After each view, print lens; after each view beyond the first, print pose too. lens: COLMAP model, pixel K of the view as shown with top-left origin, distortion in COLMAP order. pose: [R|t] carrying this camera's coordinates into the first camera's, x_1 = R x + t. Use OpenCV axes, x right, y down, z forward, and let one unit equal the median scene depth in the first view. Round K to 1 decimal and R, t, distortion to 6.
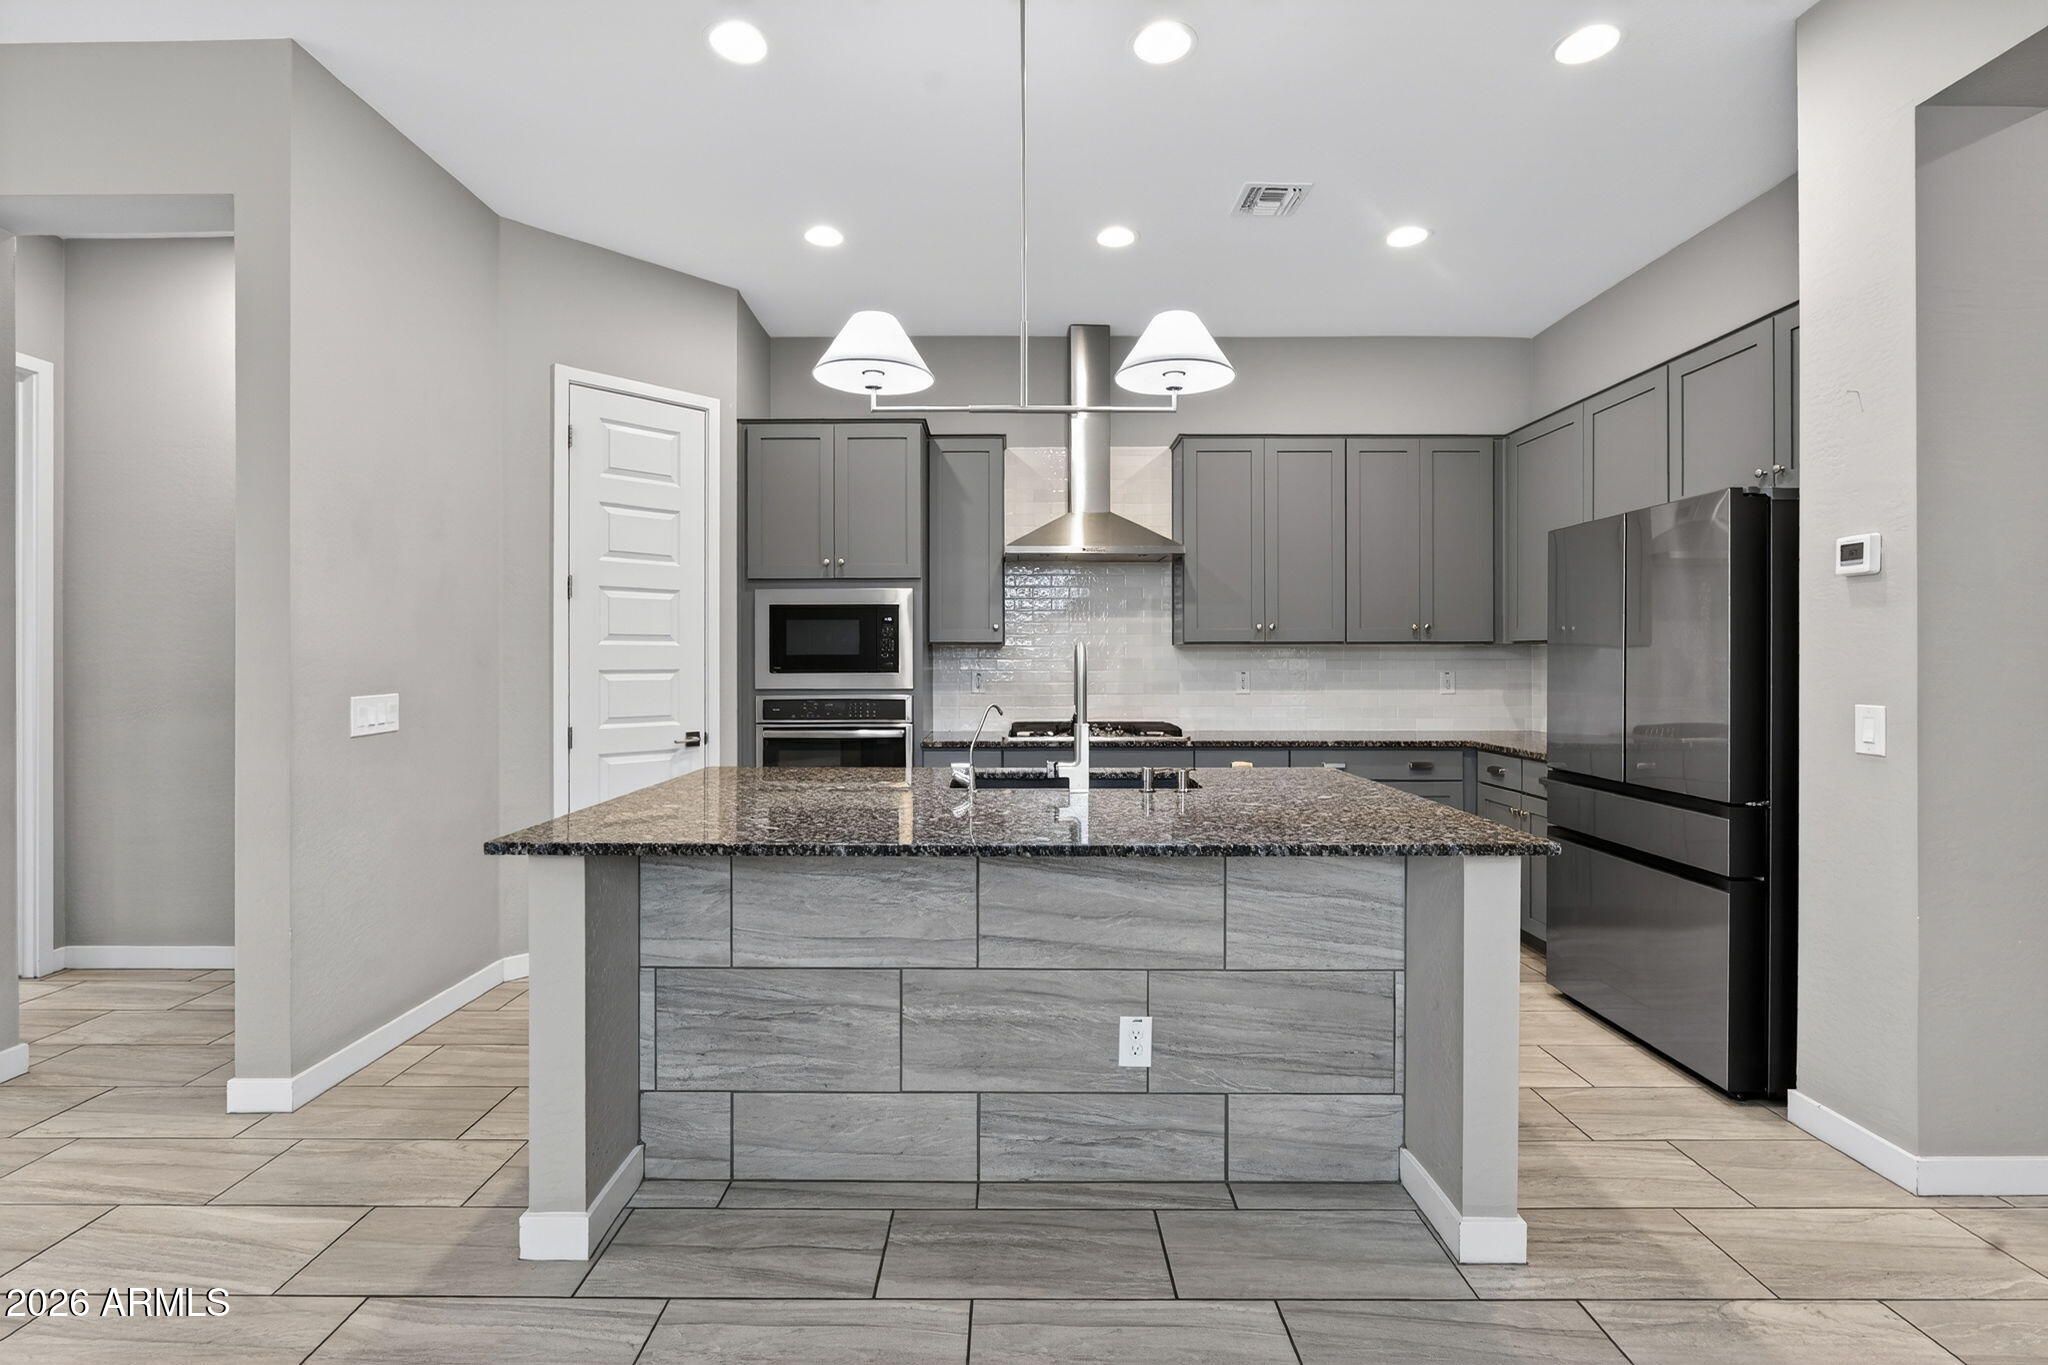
lens RADIAL K [[922.5, 0, 1018.1], [0, 922.5, 677.9], [0, 0, 1]] dist [-0.011462, 0.001440]
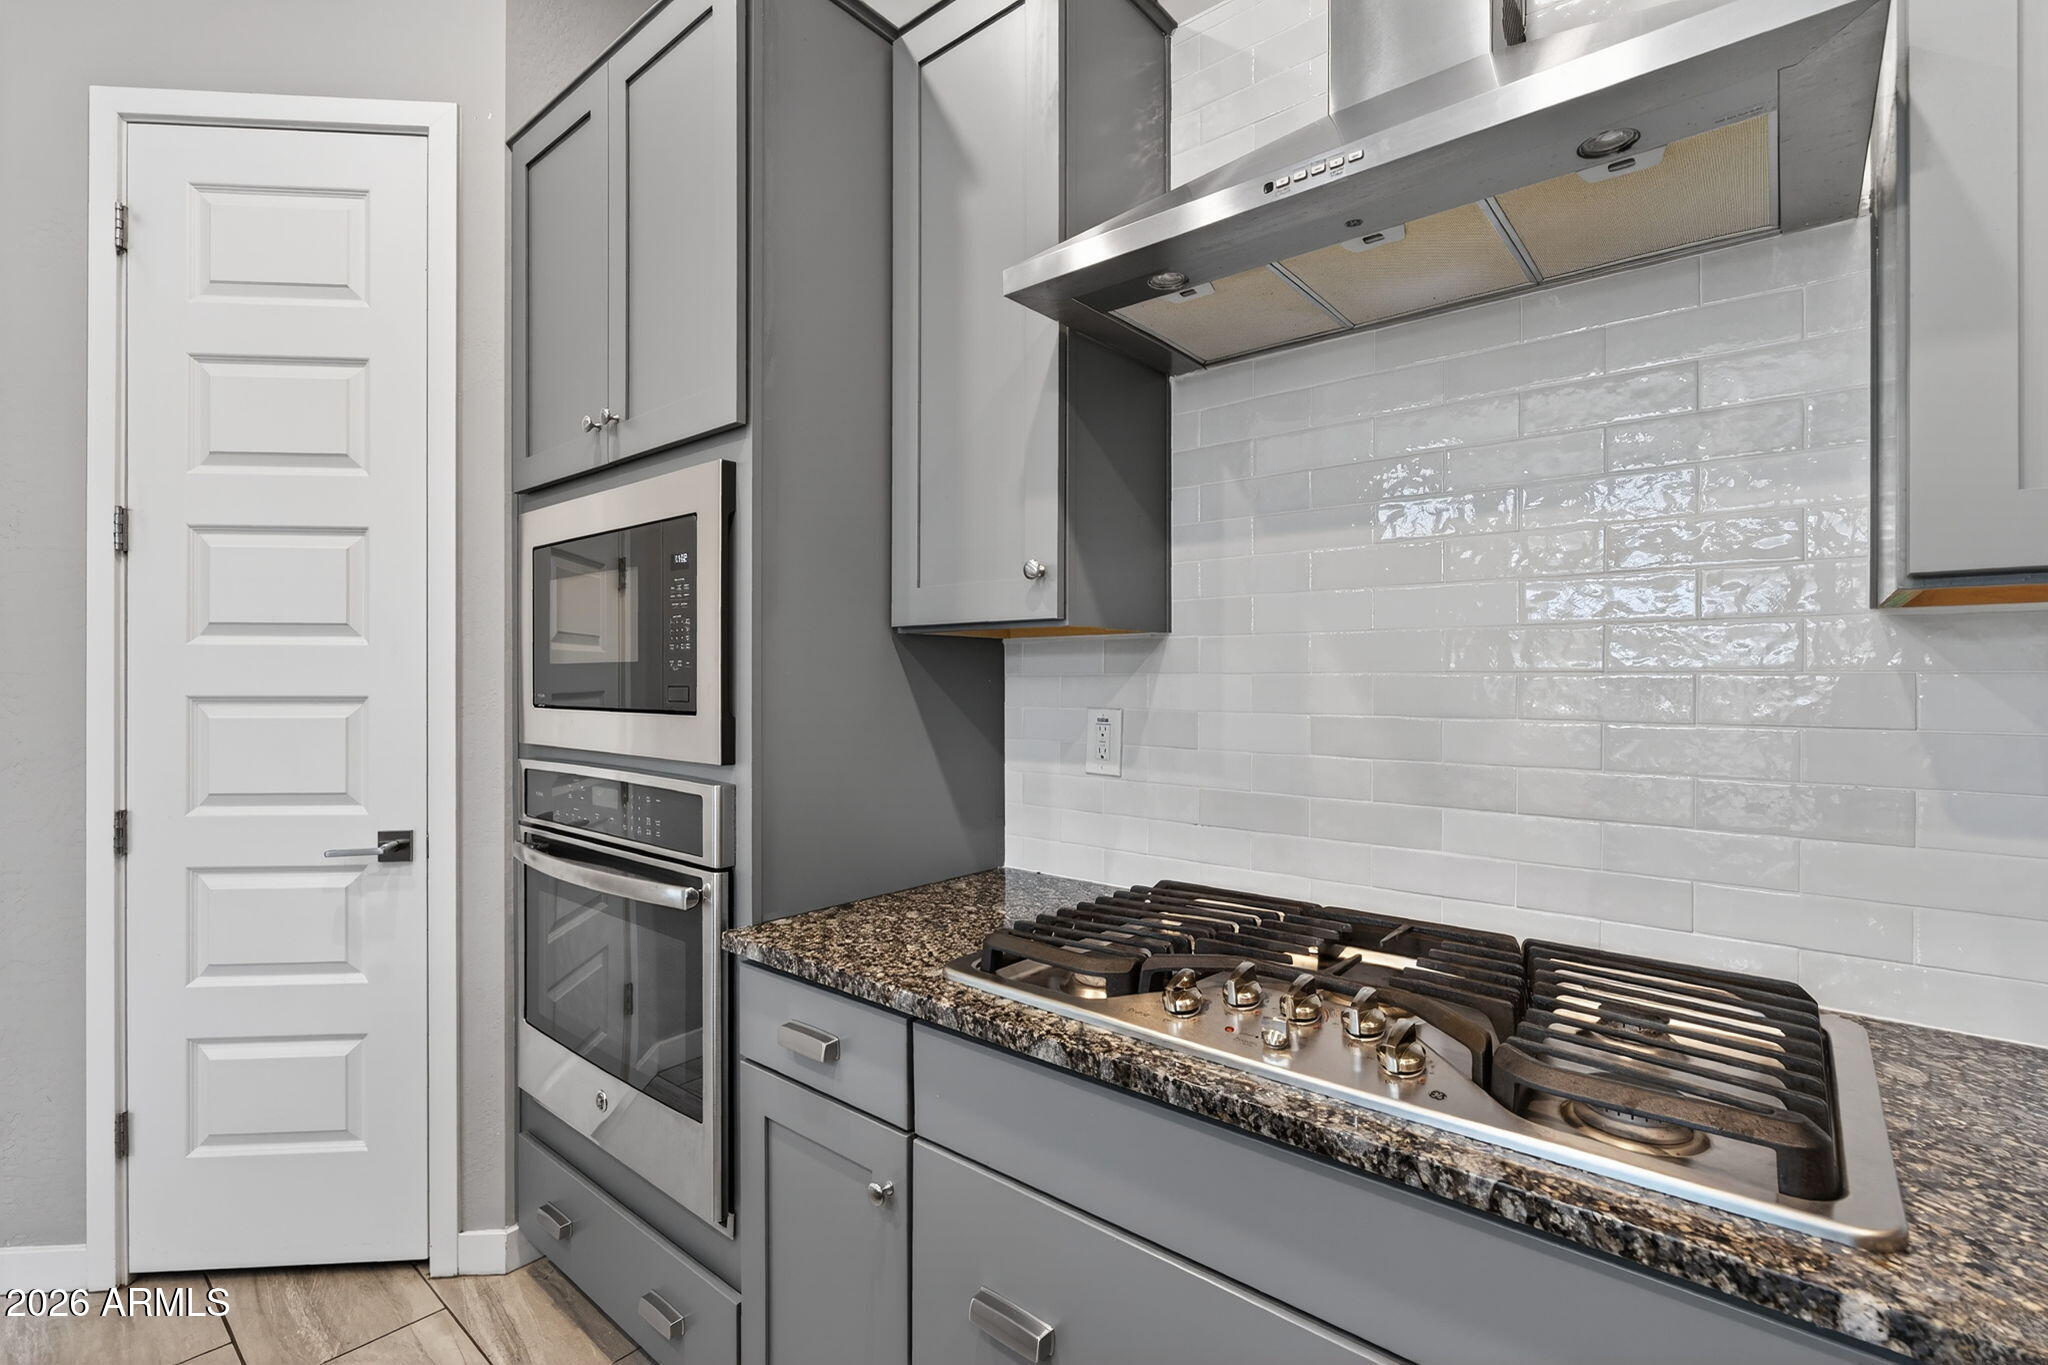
lens RADIAL K [[922.5, 0, 1018.1], [0, 922.5, 677.9], [0, 0, 1]] dist [-0.011462, 0.001440]
pose [[0.758536, 0.003478, -0.651622, 0.195823], [-0.013636, 0.999851, -0.010537, -0.018954], [0.651488, 0.016878, 0.758471, 0.908982]]
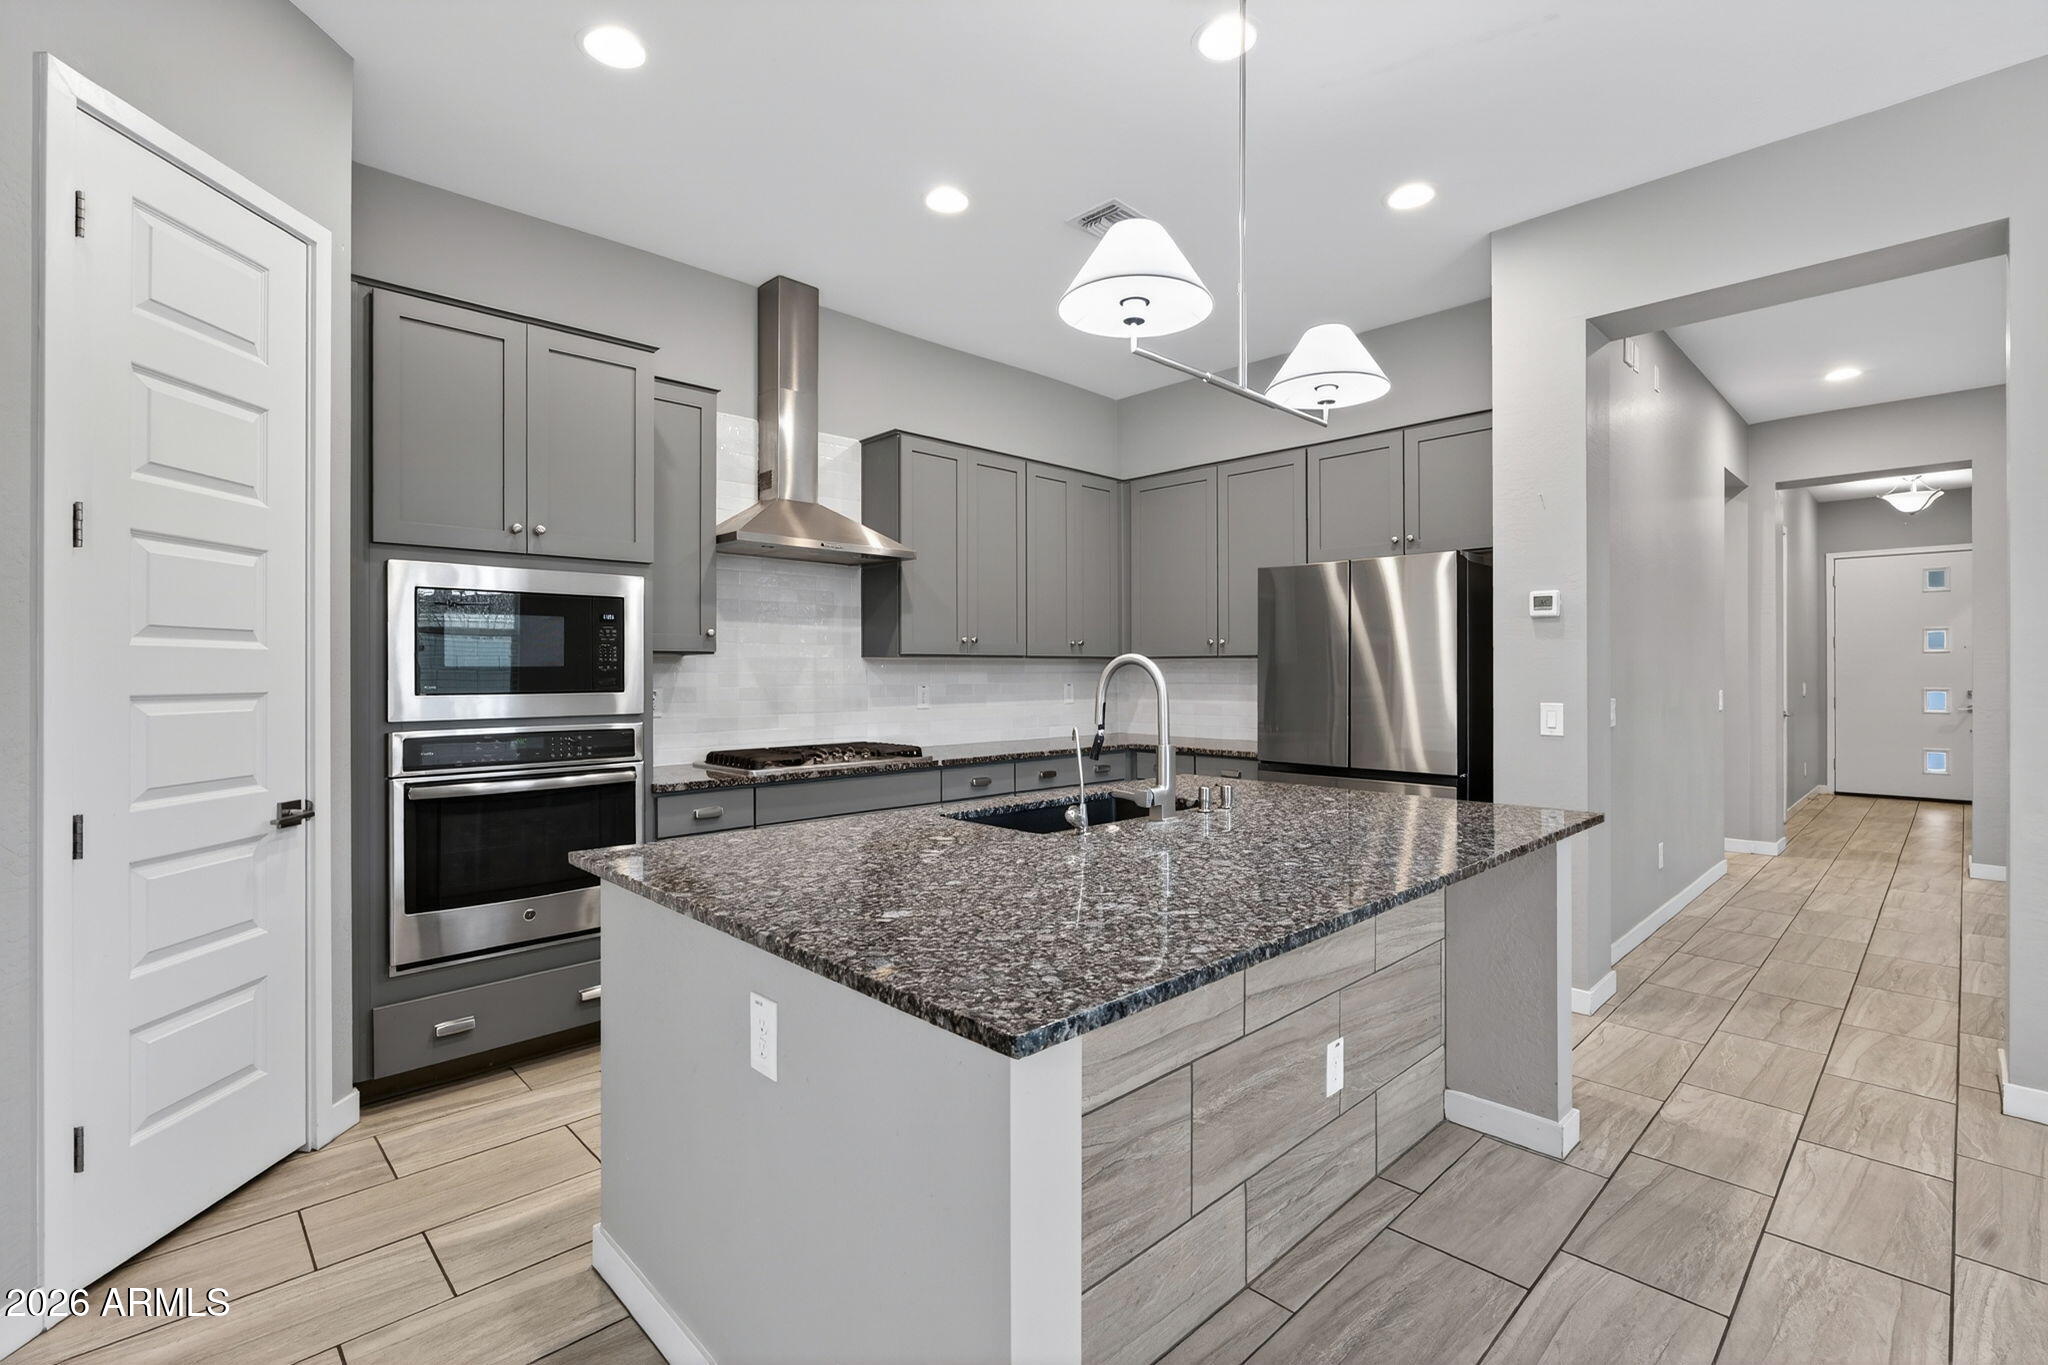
lens RADIAL K [[922.5, 0, 1018.1], [0, 922.5, 677.9], [0, 0, 1]] dist [-0.011462, 0.001440]
pose [[0.720311, -0.004700, 0.693636, -0.448141], [0.013993, 0.999872, -0.007756, -0.007395], [-0.693510, 0.015293, 0.720284, 0.300236]]
